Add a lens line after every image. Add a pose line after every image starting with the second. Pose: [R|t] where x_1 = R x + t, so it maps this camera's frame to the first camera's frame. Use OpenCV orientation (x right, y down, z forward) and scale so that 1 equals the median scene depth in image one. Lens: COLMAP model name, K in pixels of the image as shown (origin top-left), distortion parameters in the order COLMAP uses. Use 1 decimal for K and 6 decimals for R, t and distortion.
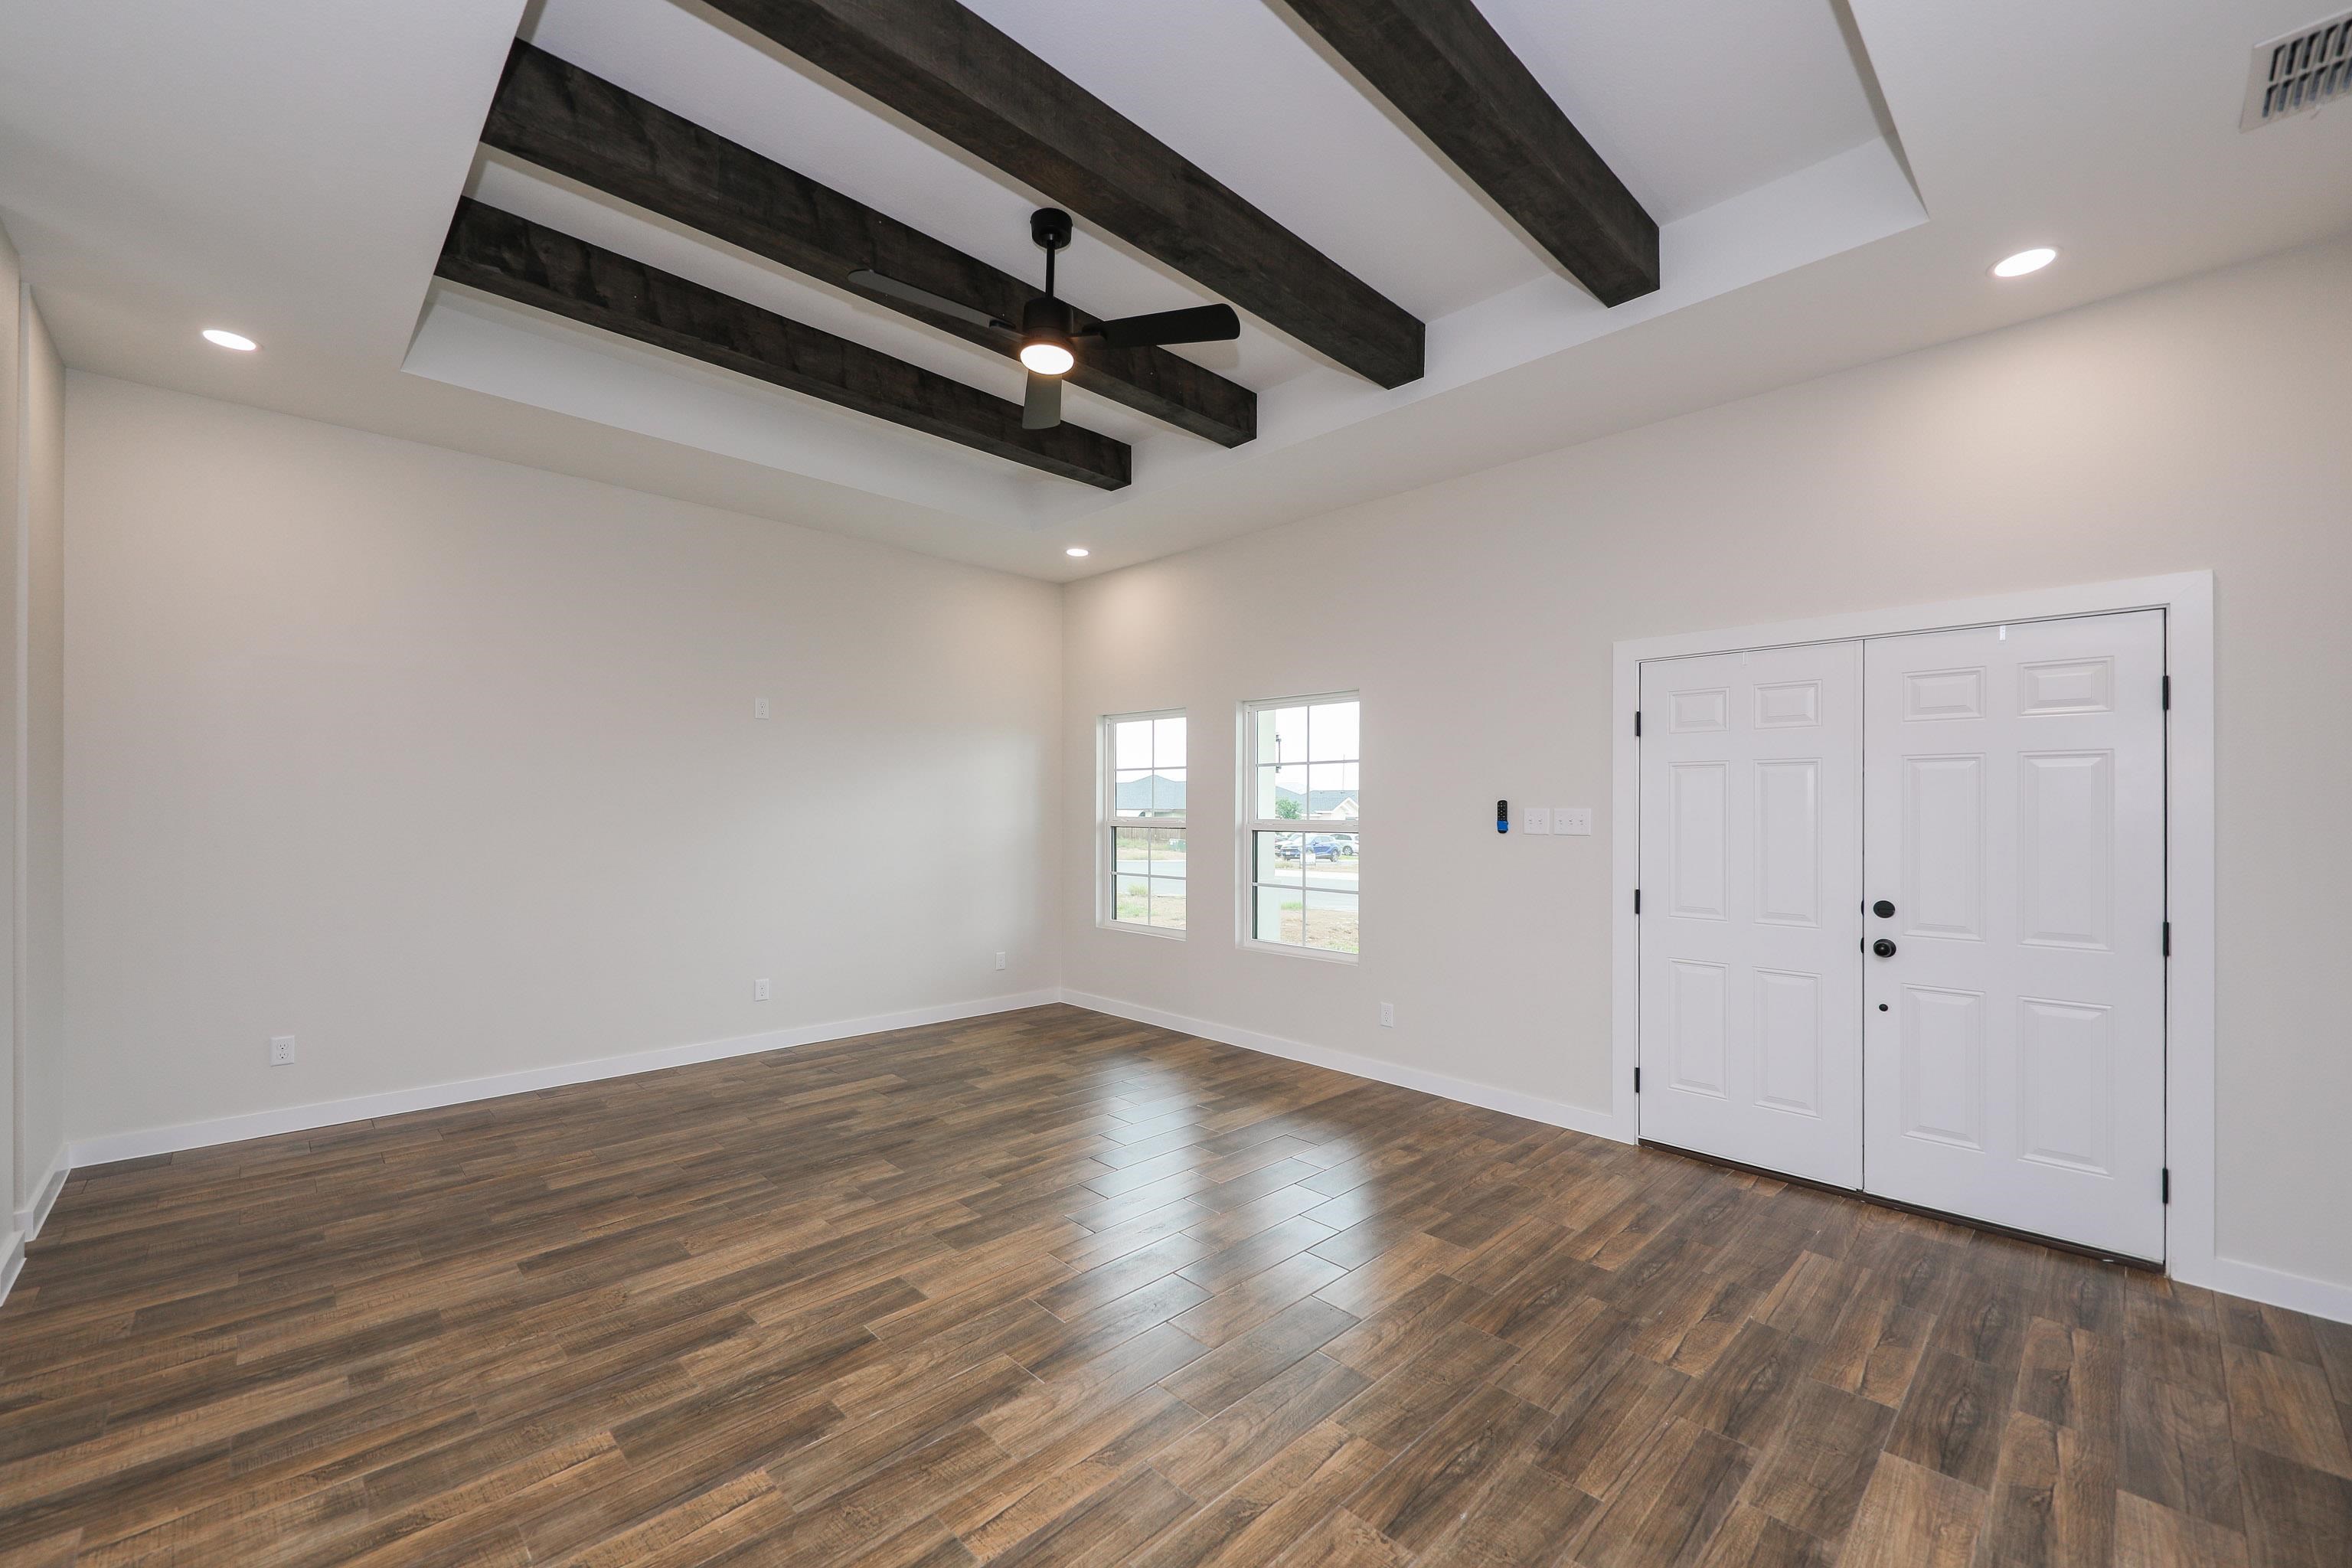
lens RADIAL K [[942.0, 0, 1170.1], [0, 942.0, 796.8], [0, 0, 1]] dist [0.015174, -0.007712]
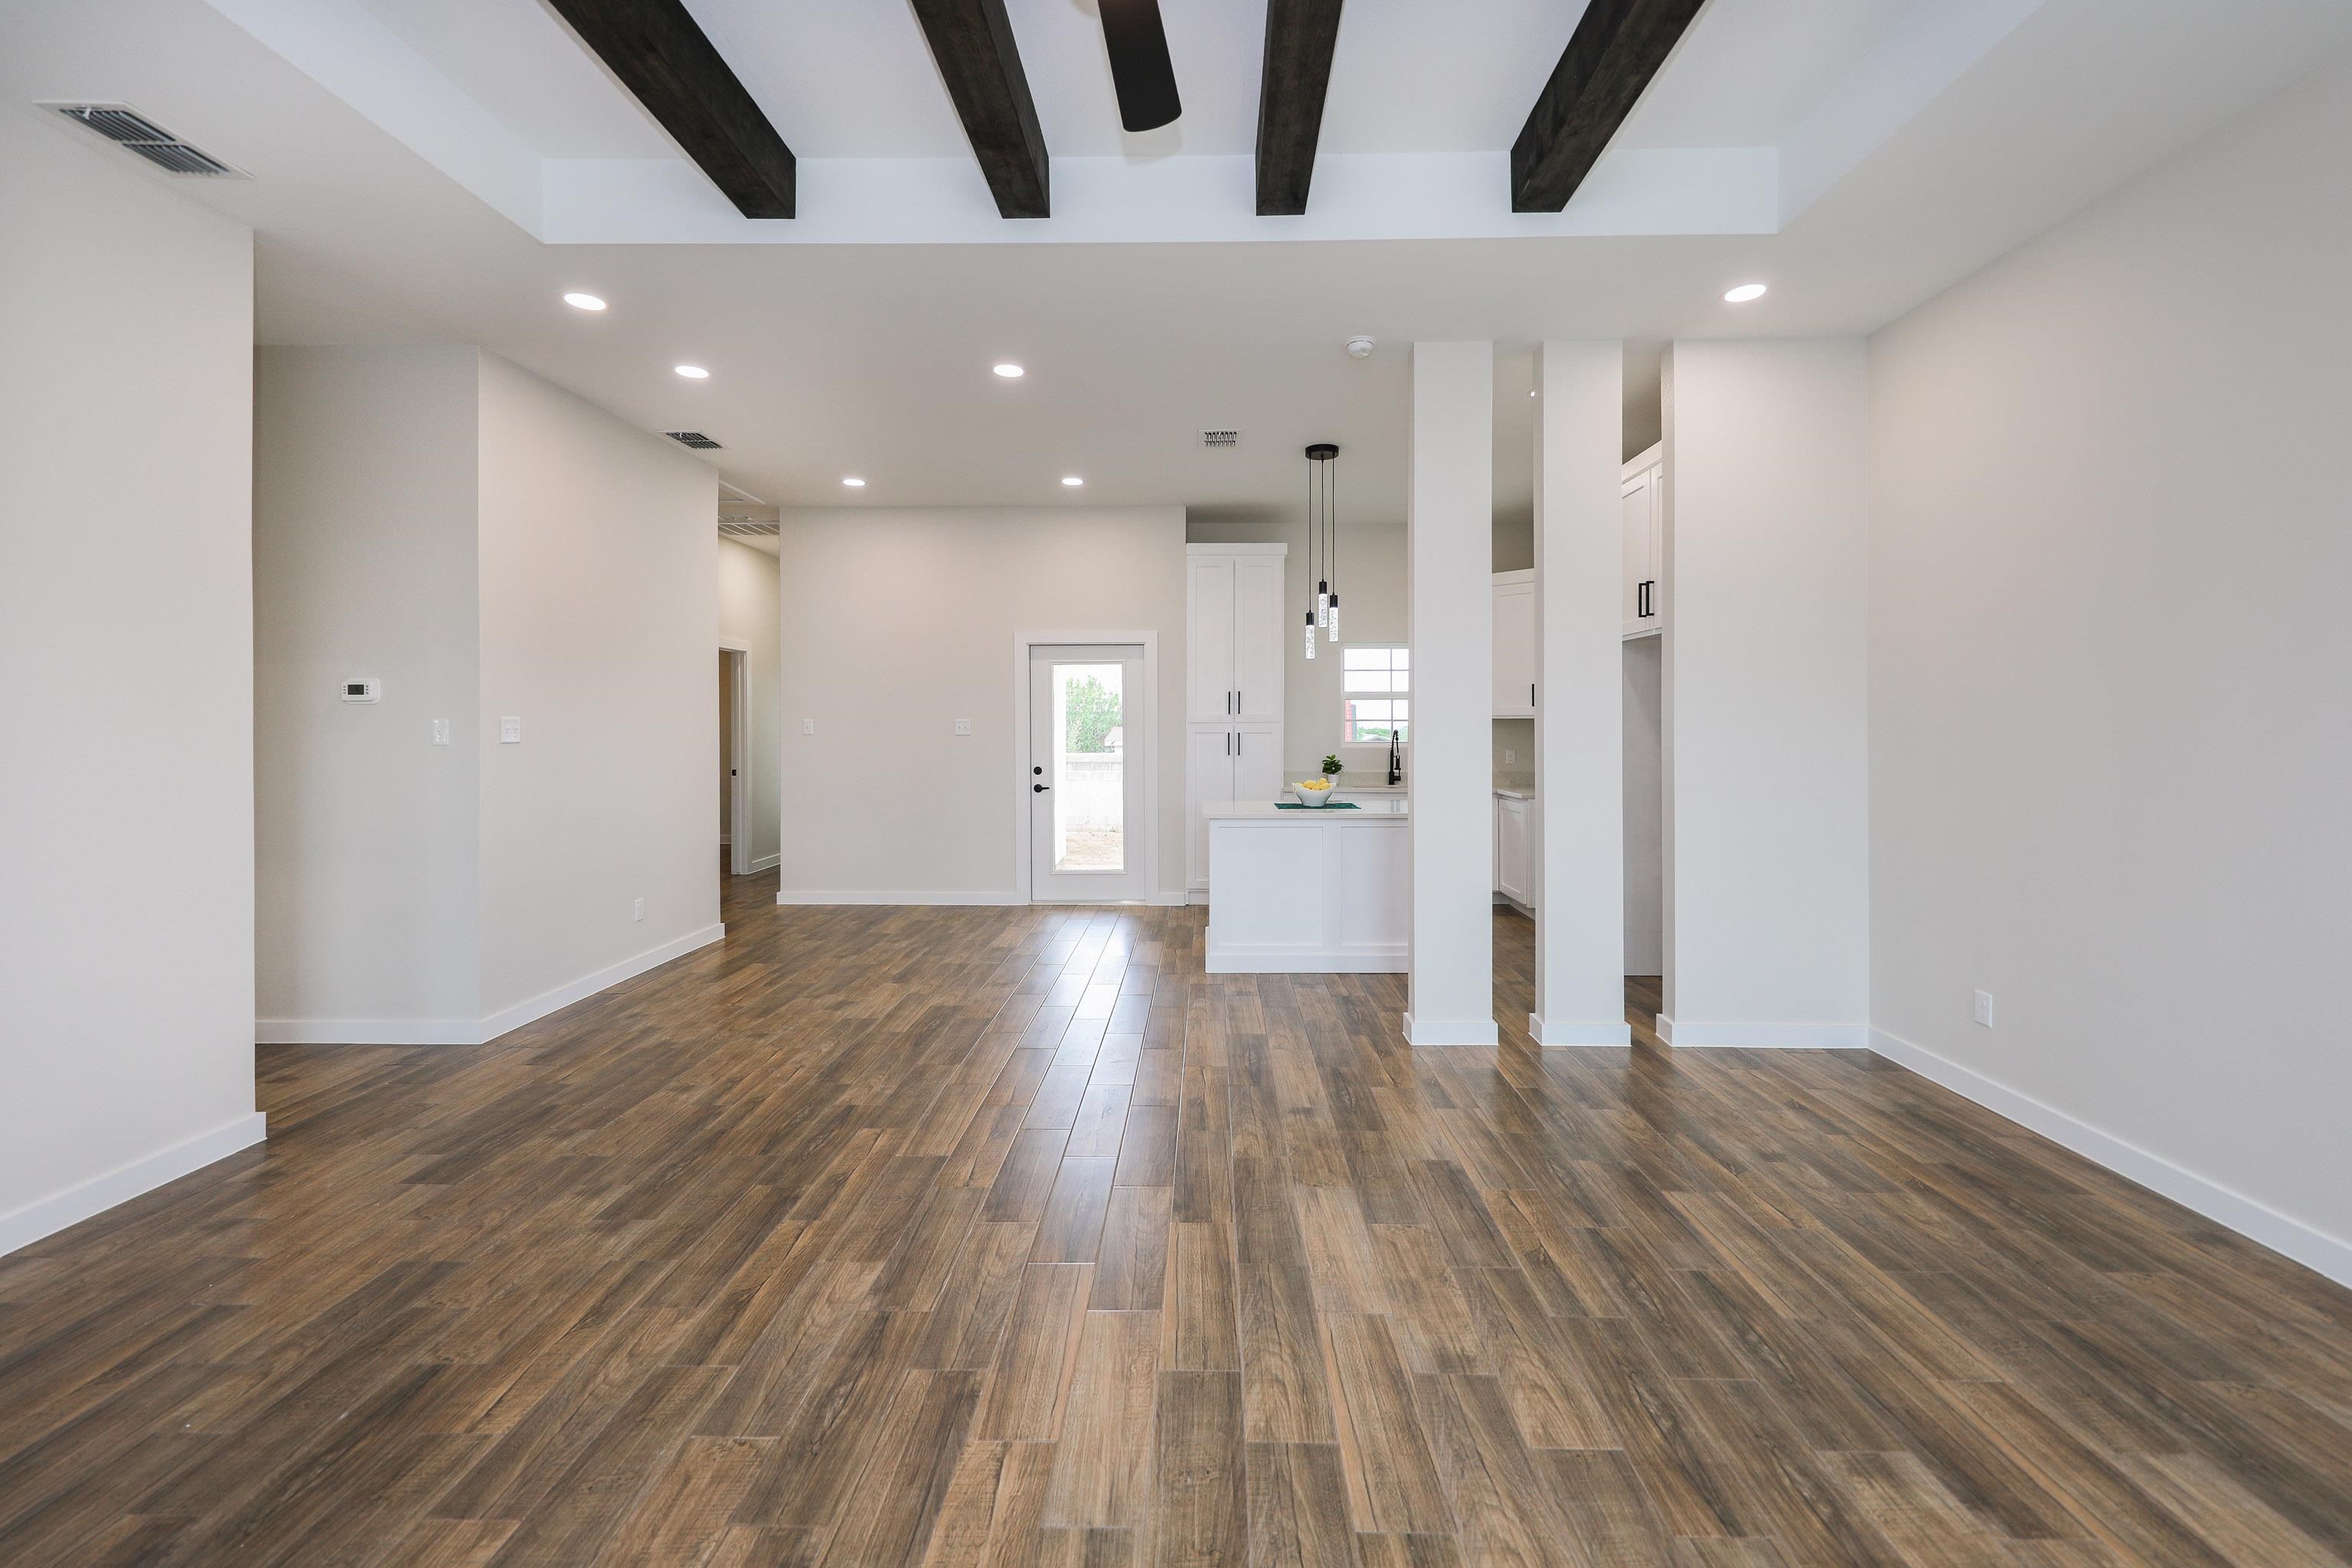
lens RADIAL K [[951.3, 0, 1196.3], [0, 951.3, 728.1], [0, 0, 1]] dist [0.015358, -0.007063]
pose [[-0.706691, -0.003534, -0.707513, 0.216423], [0.006497, 0.999913, -0.011483, 0.021844], [0.707492, -0.012711, -0.706607, 1.311545]]
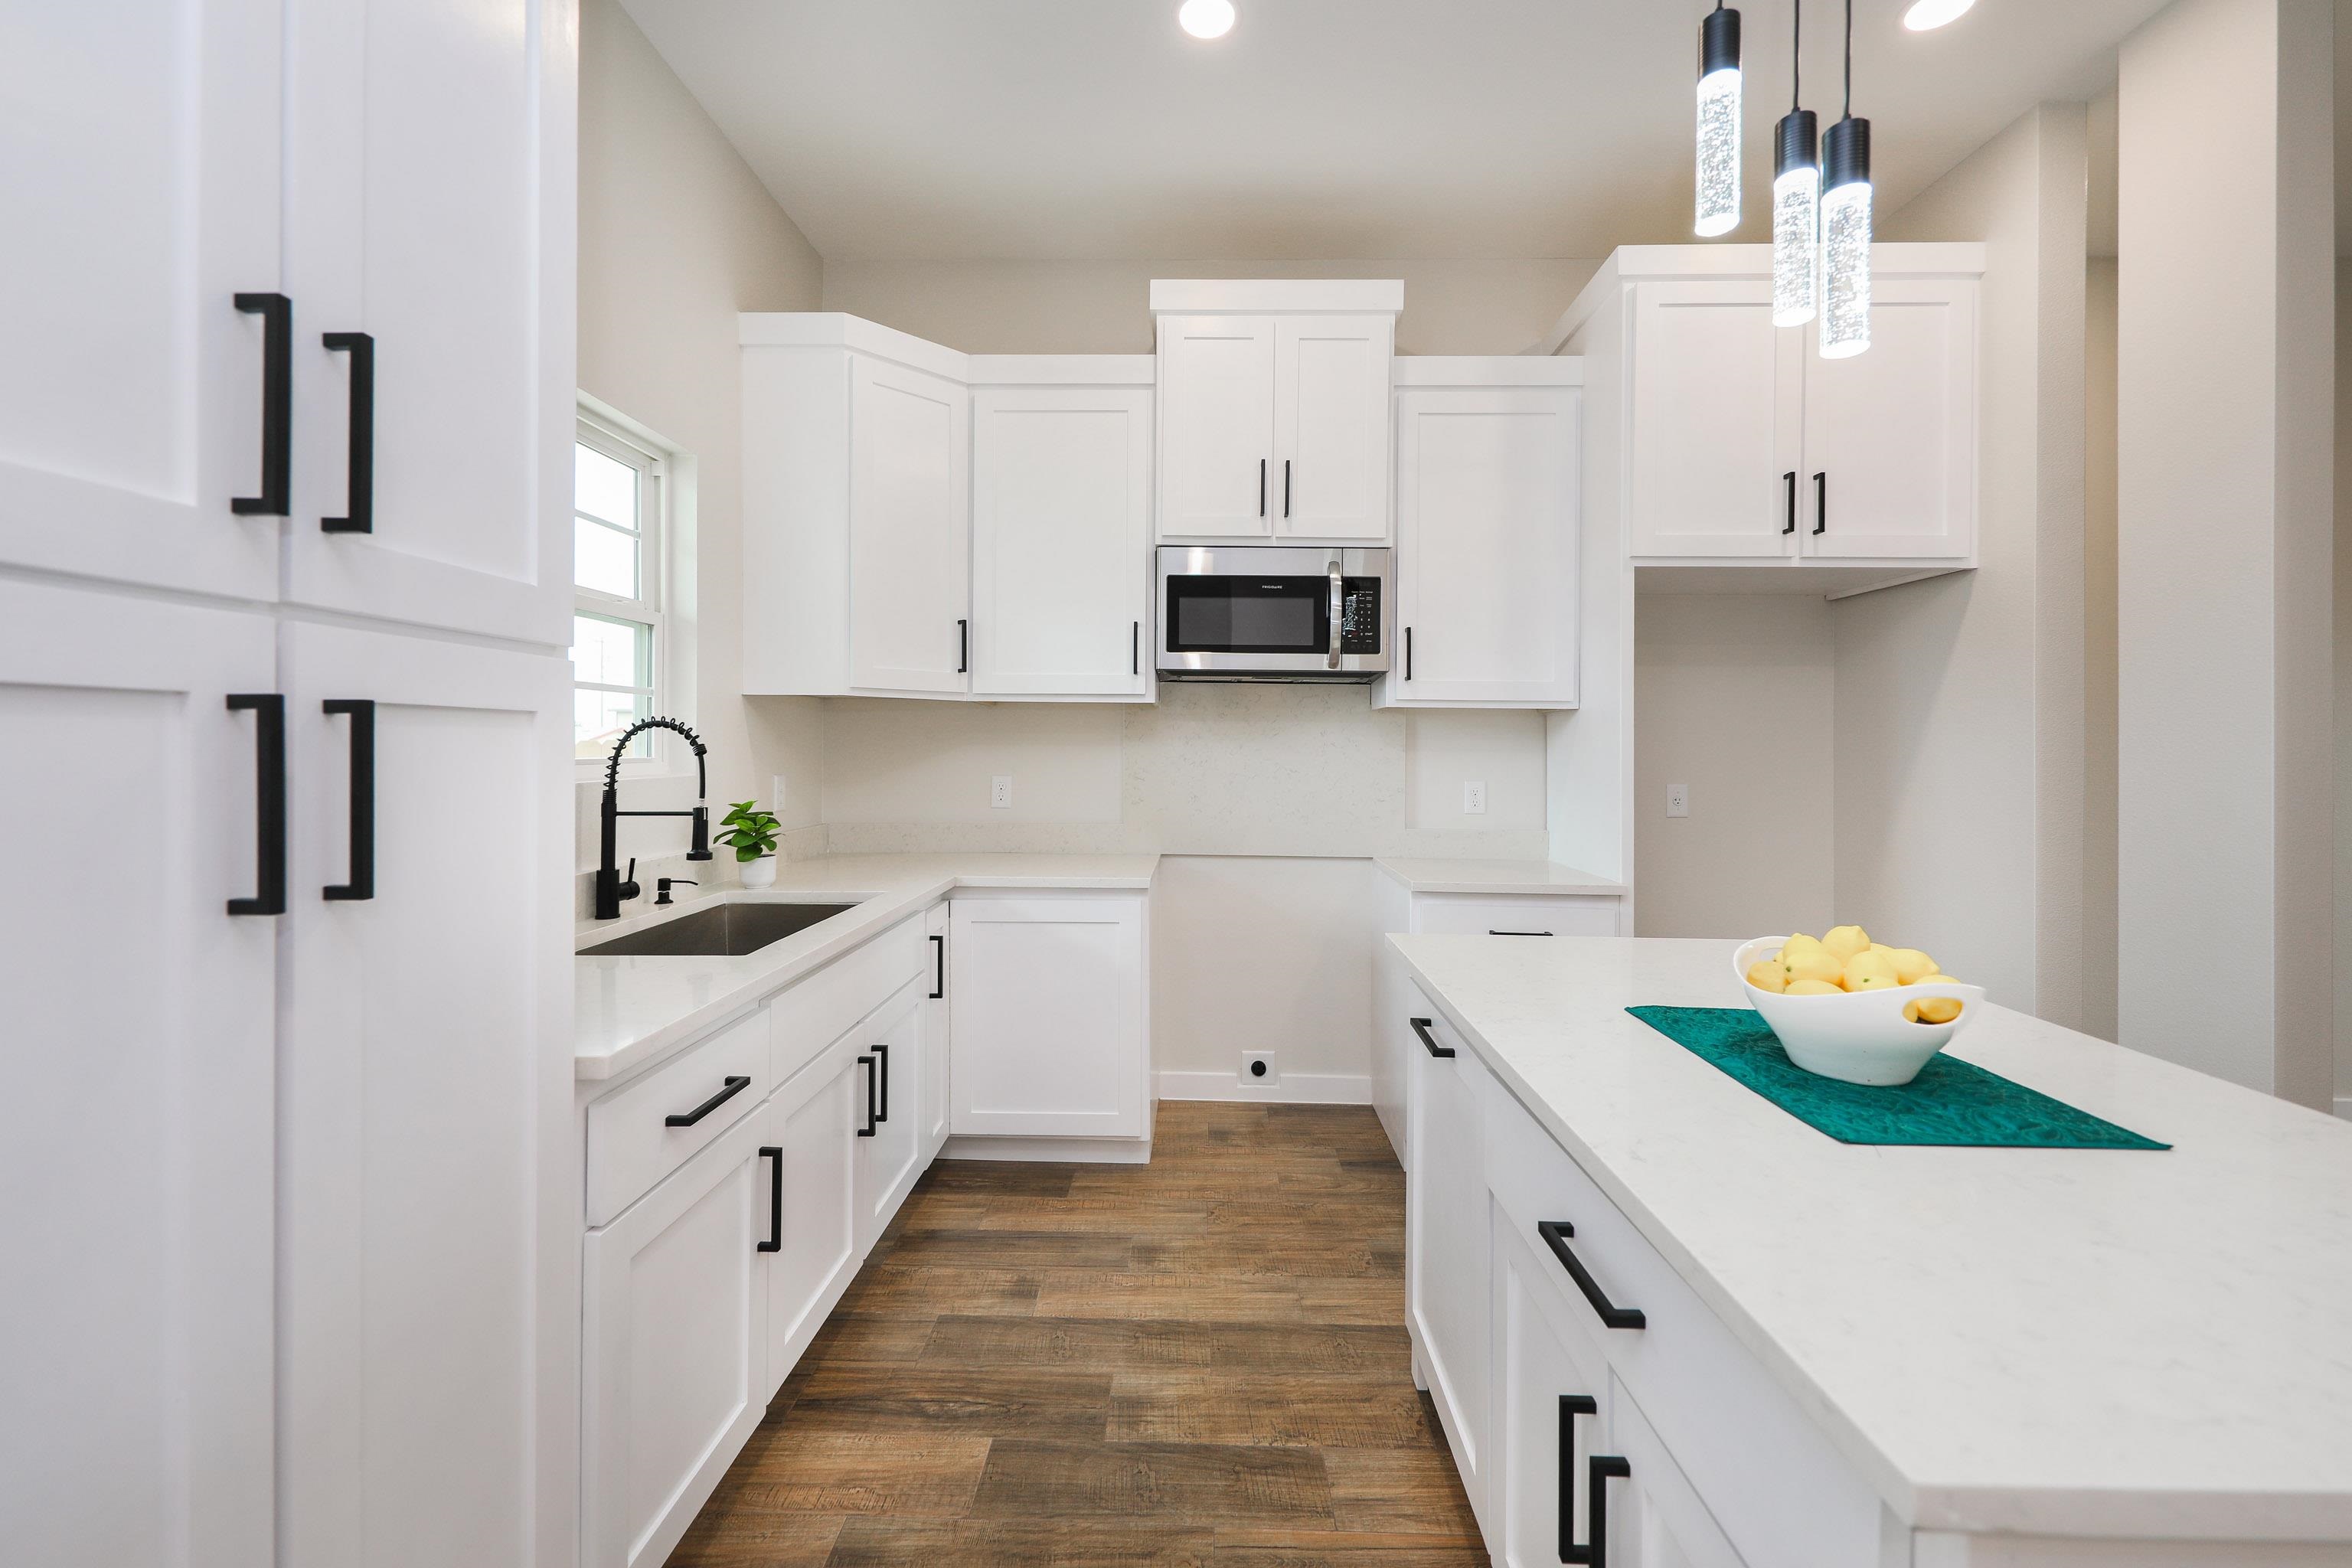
lens RADIAL K [[933.6, 0, 1181.9], [0, 933.6, 753.9], [0, 0, 1]] dist [0.015055, -0.005908]
pose [[0.698576, 0.007798, -0.715493, -1.035986], [0.003873, 0.999885, 0.014679, 0.019702], [0.715525, -0.013026, 0.698465, -0.137691]]
